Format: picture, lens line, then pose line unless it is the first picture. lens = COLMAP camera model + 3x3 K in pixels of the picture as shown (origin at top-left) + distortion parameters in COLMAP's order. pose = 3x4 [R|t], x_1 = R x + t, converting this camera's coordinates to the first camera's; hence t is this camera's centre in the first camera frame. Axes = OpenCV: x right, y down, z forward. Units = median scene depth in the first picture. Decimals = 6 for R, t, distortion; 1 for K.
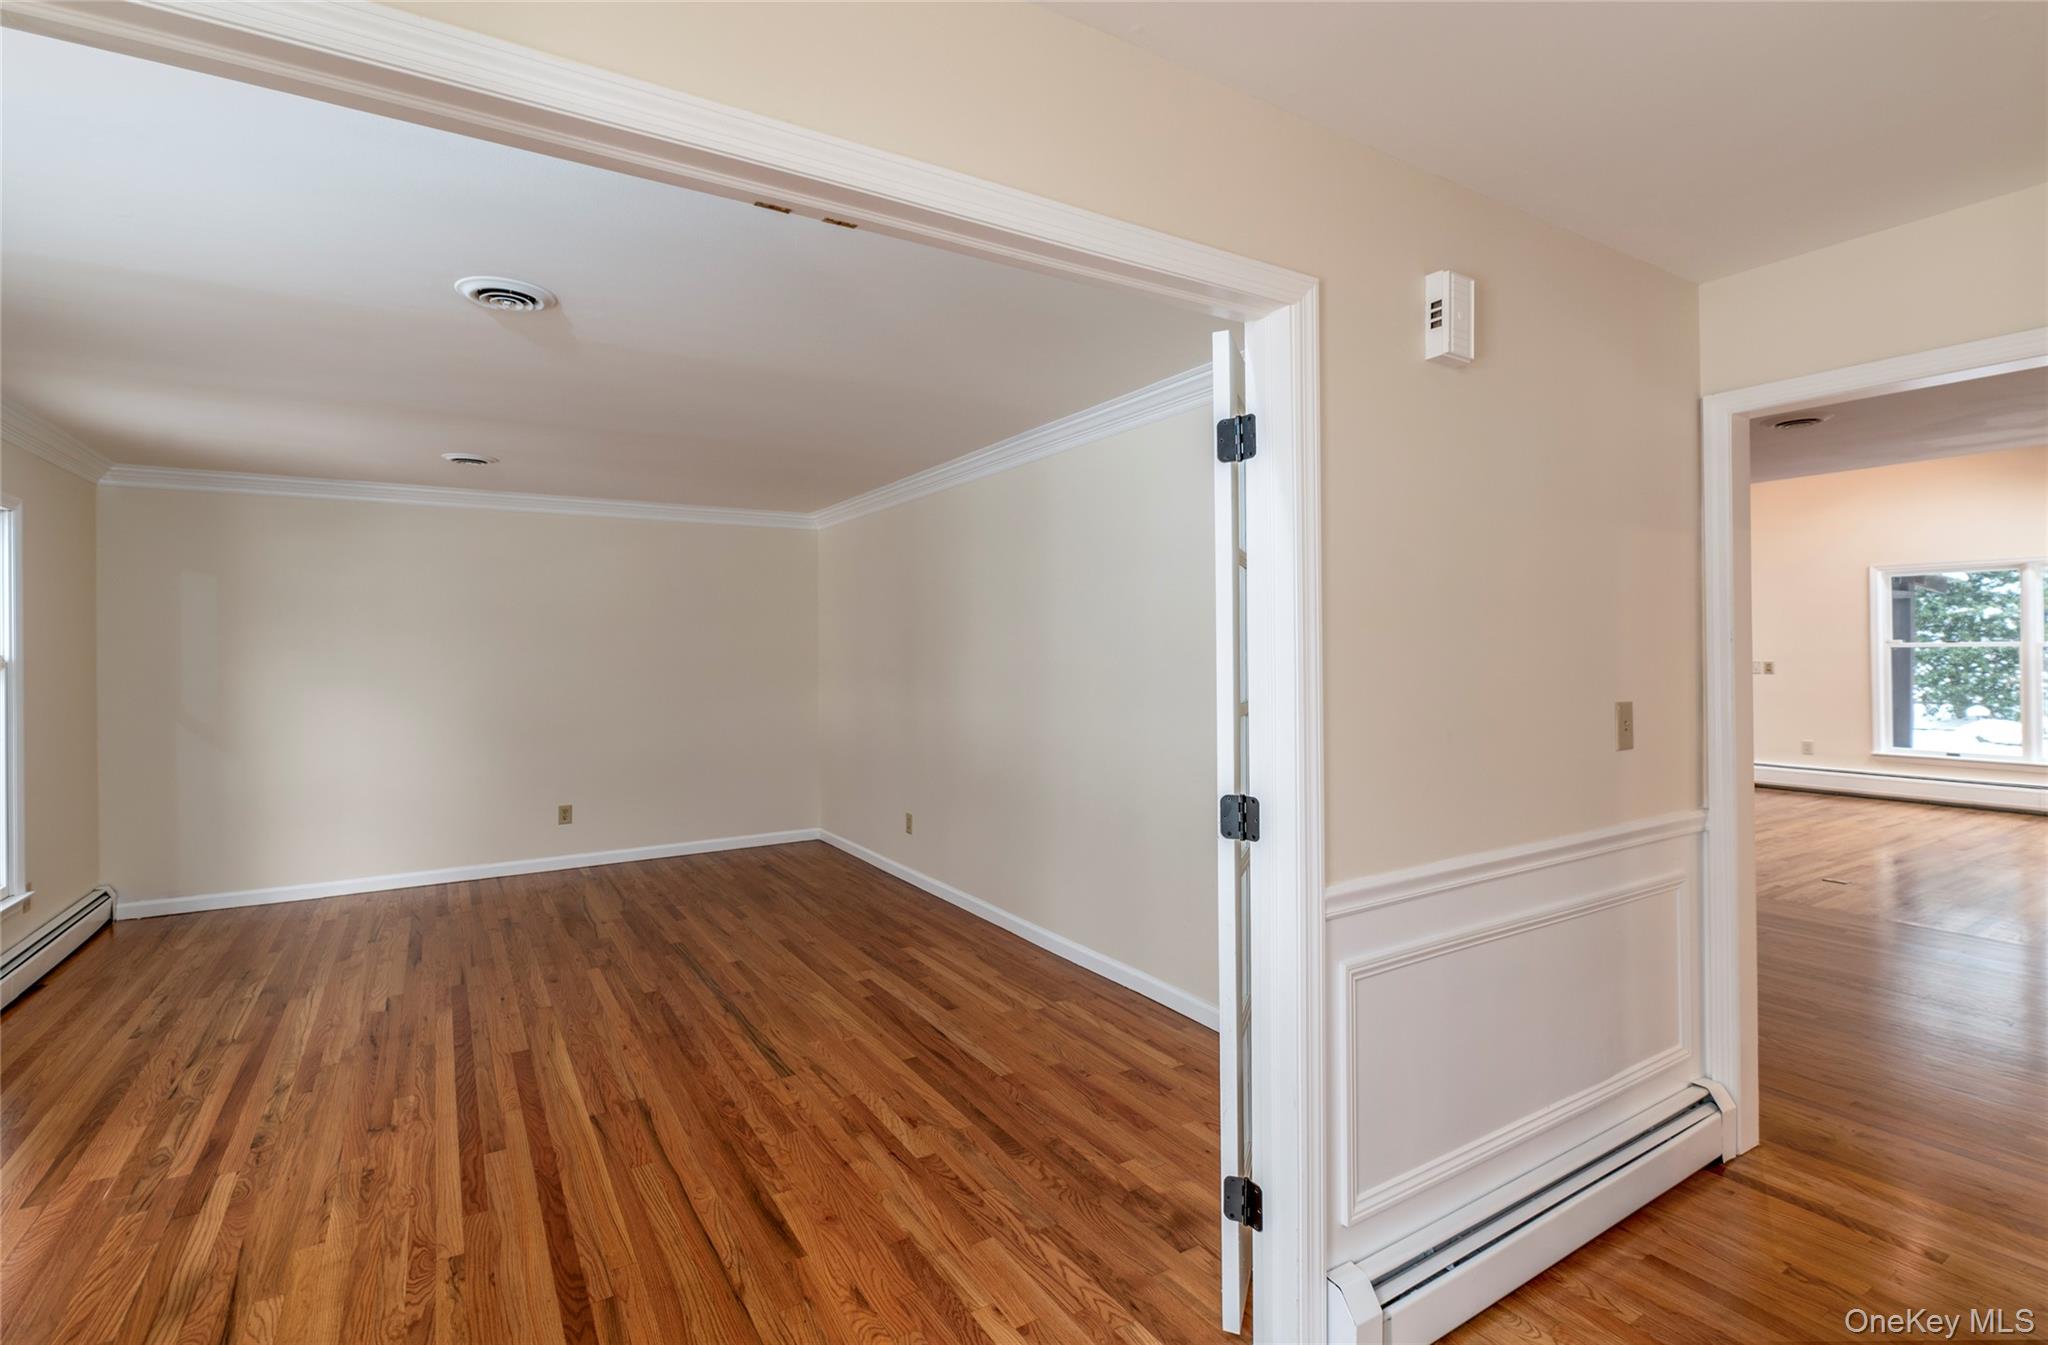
lens RADIAL K [[941.2, 0, 1022.5], [0, 941.2, 643.6], [0, 0, 1]] dist [-0.003137, -0.000185]
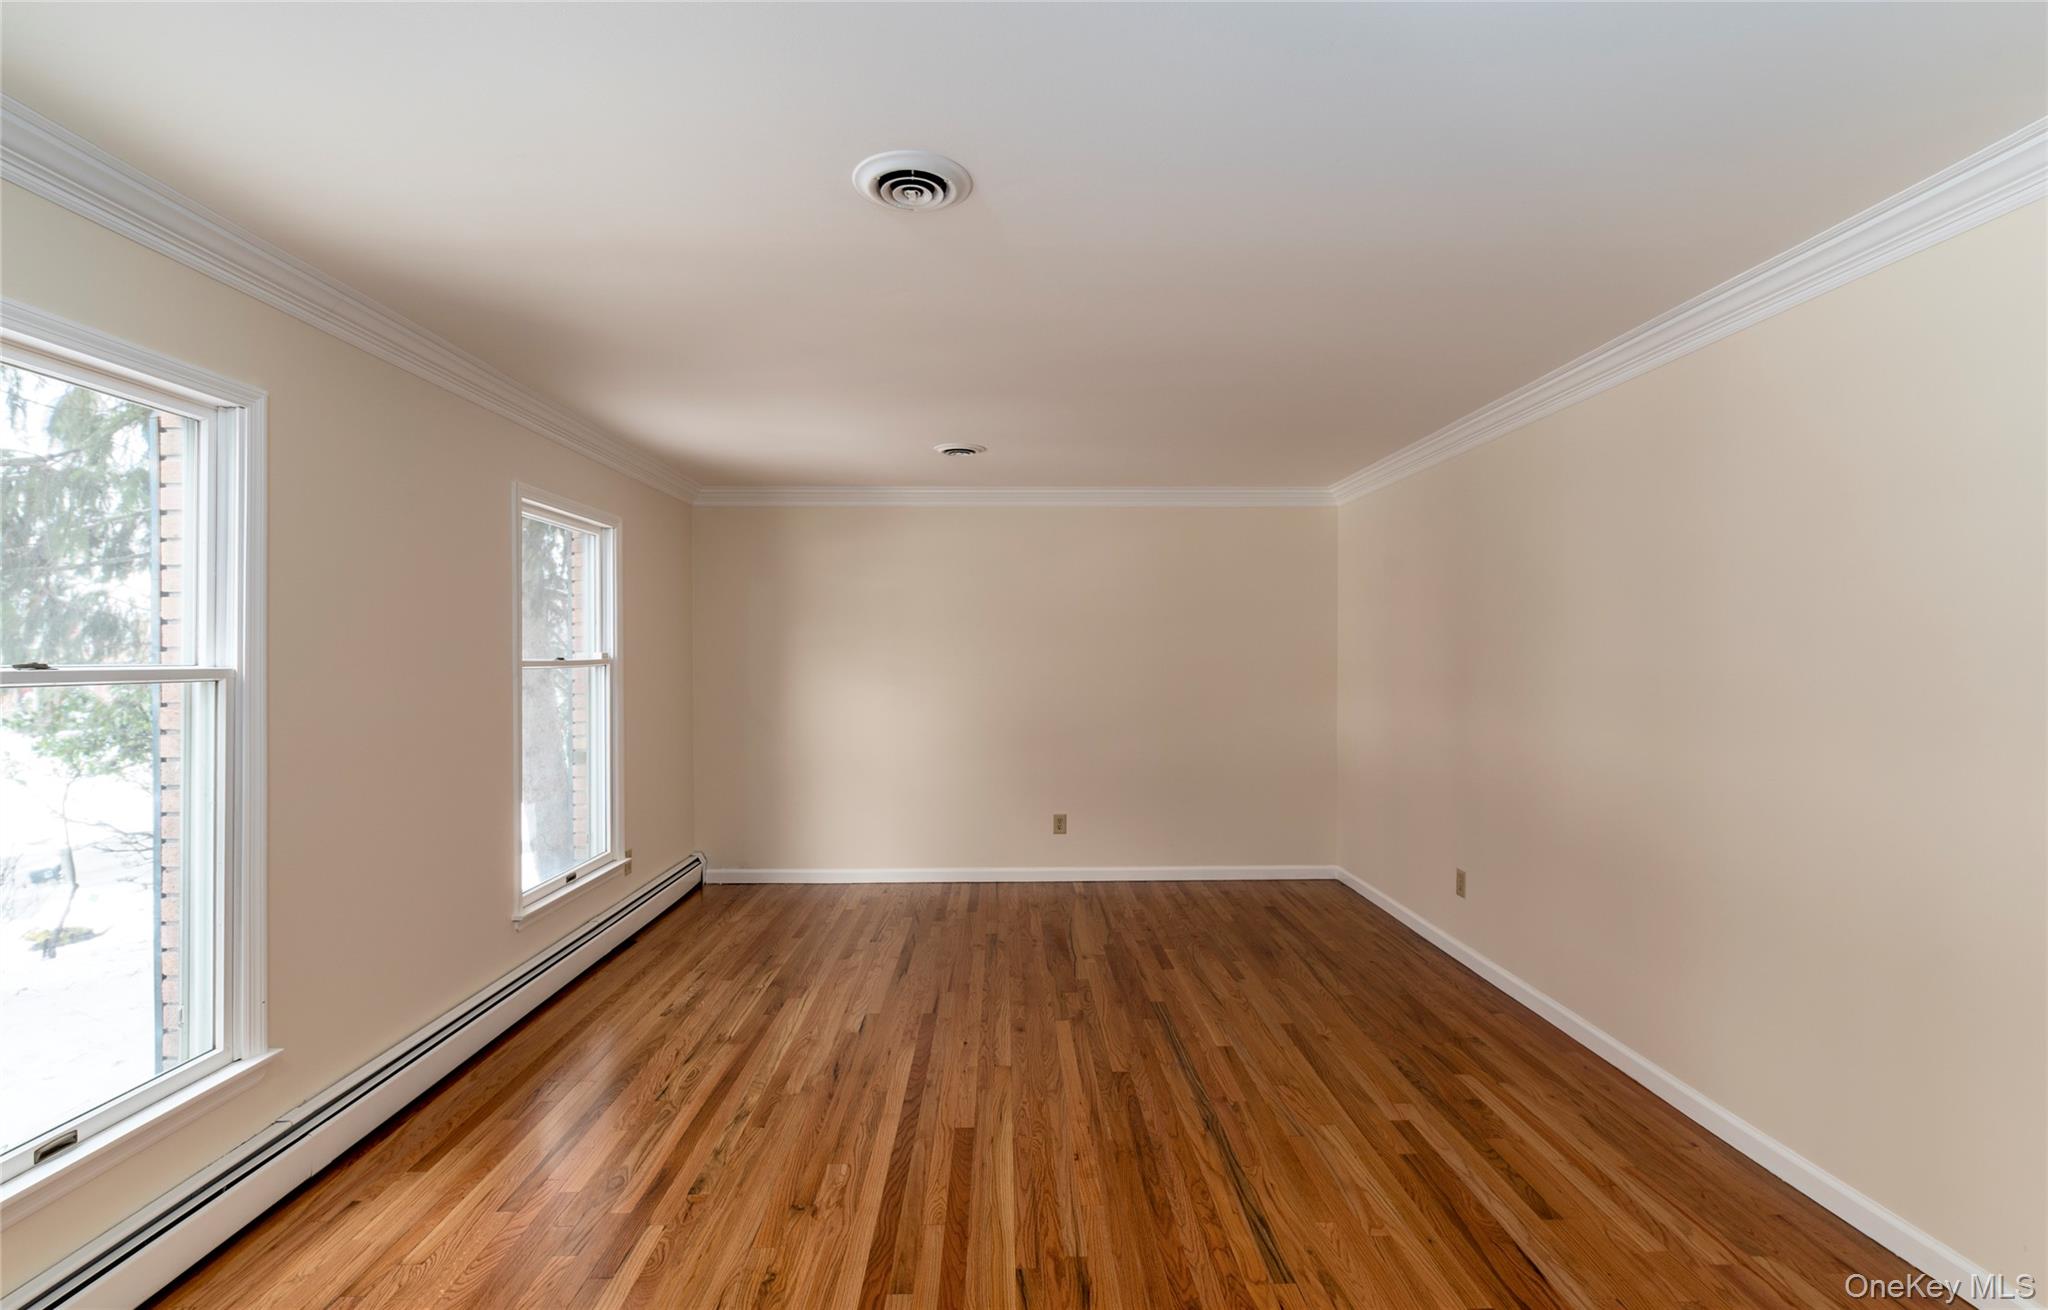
lens RADIAL K [[939.2, 0, 1009.5], [0, 939.2, 657.4], [0, 0, 1]] dist [-0.003019, -0.000067]
pose [[0.851868, 0.007039, -0.523709, -0.055844], [0.000056, 0.999908, 0.013531, 0.001989], [0.523756, -0.011556, 0.851790, 0.270469]]
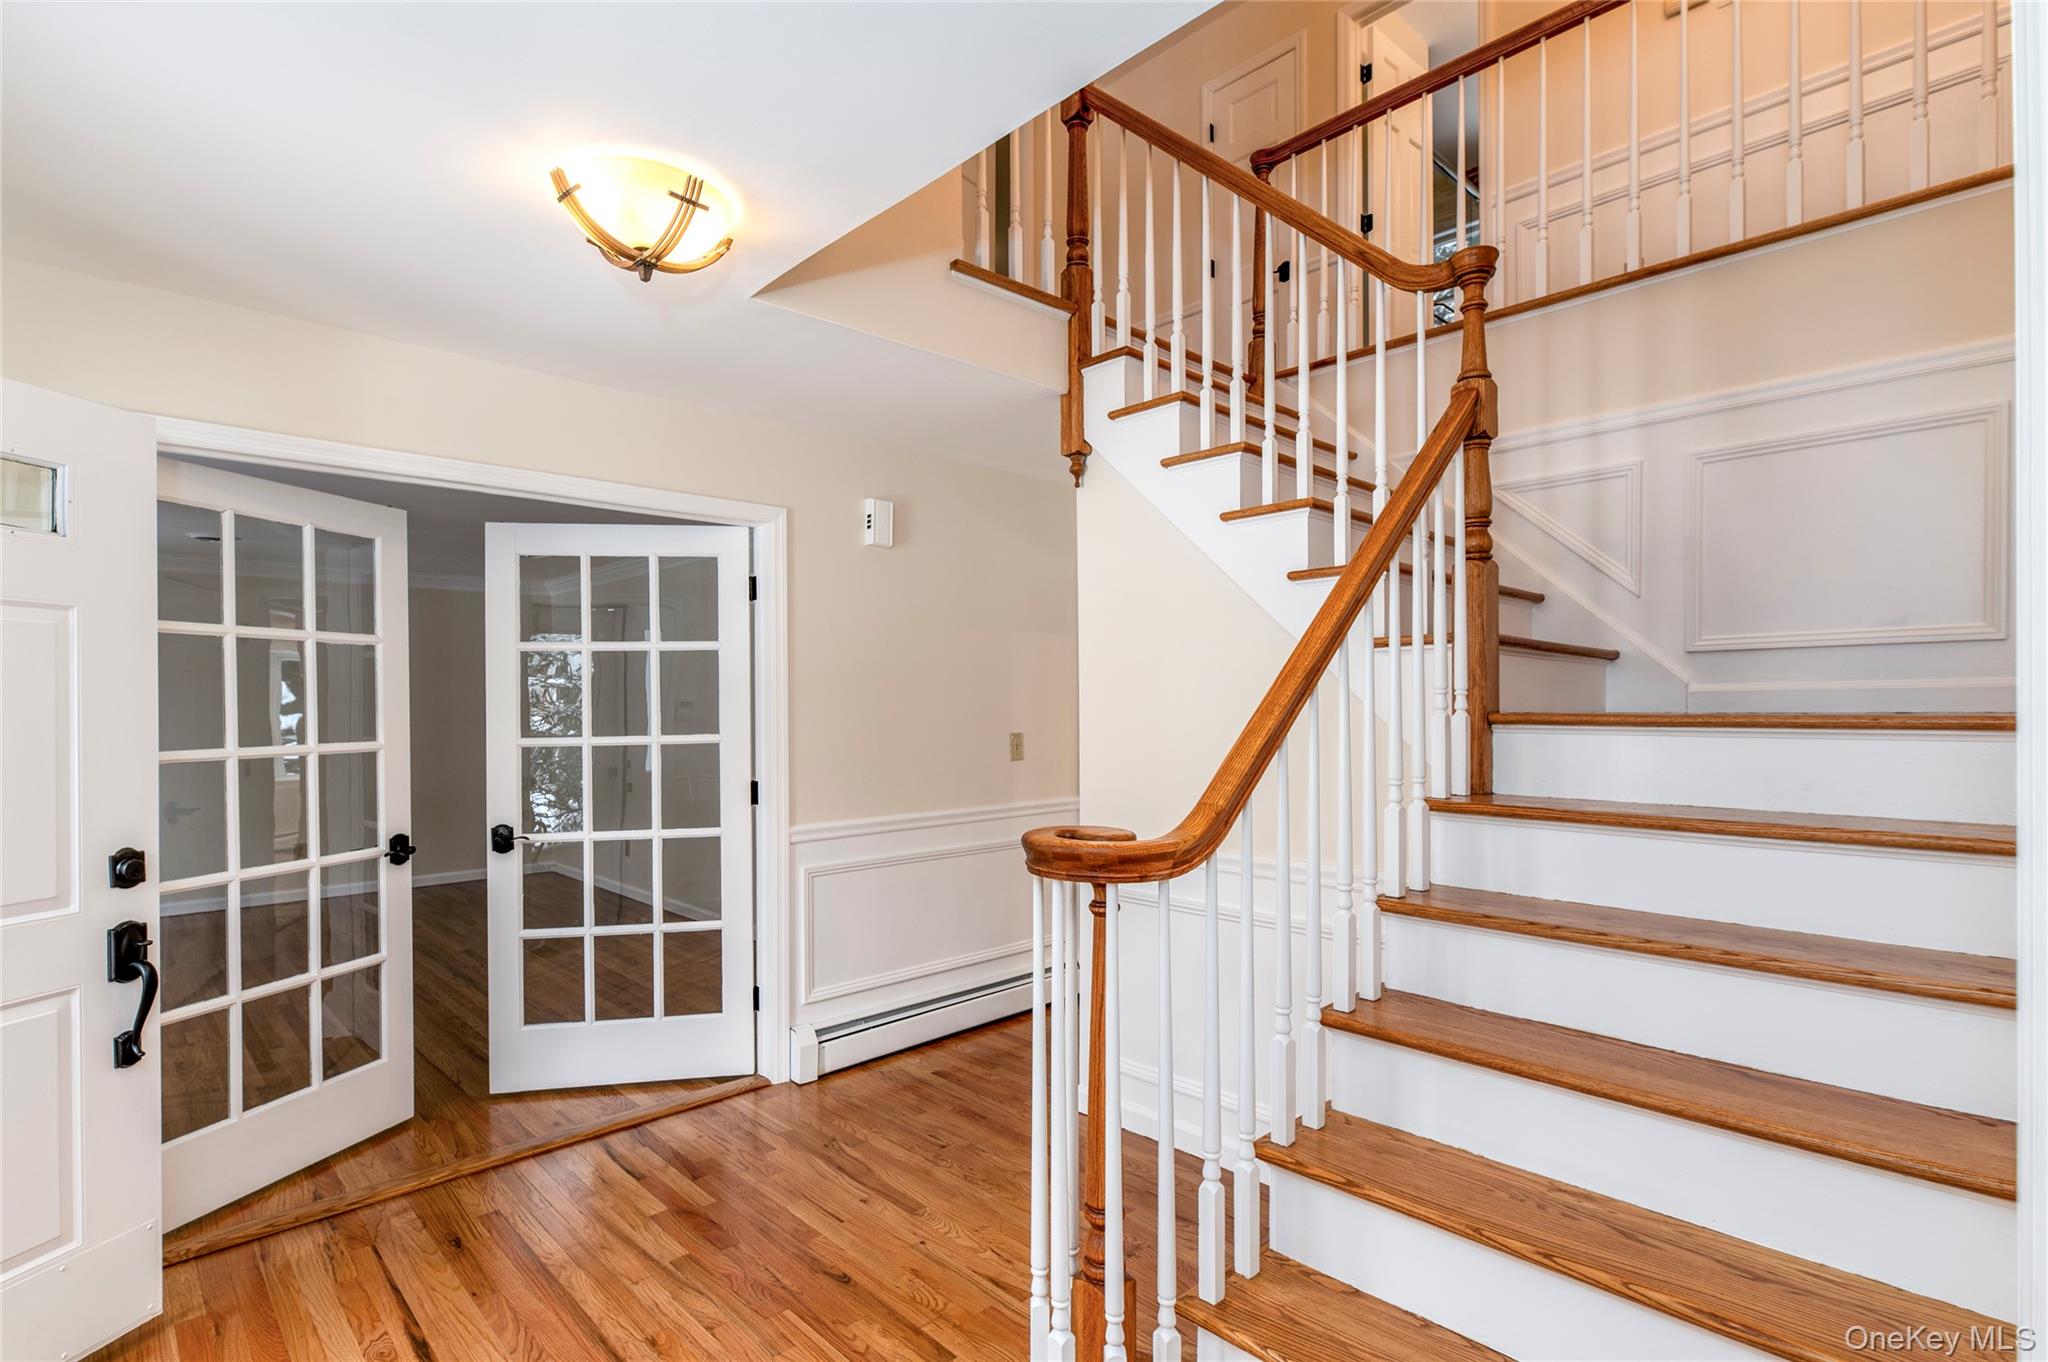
lens RADIAL K [[991.2, 0, 1033.7], [0, 991.2, 702.1], [0, 0, 1]] dist [0.000186, -0.000016]
pose [[0.978204, -0.000535, 0.207647, 0.184383], [-0.001044, 0.999971, 0.007491, -0.005292], [-0.207645, -0.007545, 0.978175, -0.511285]]
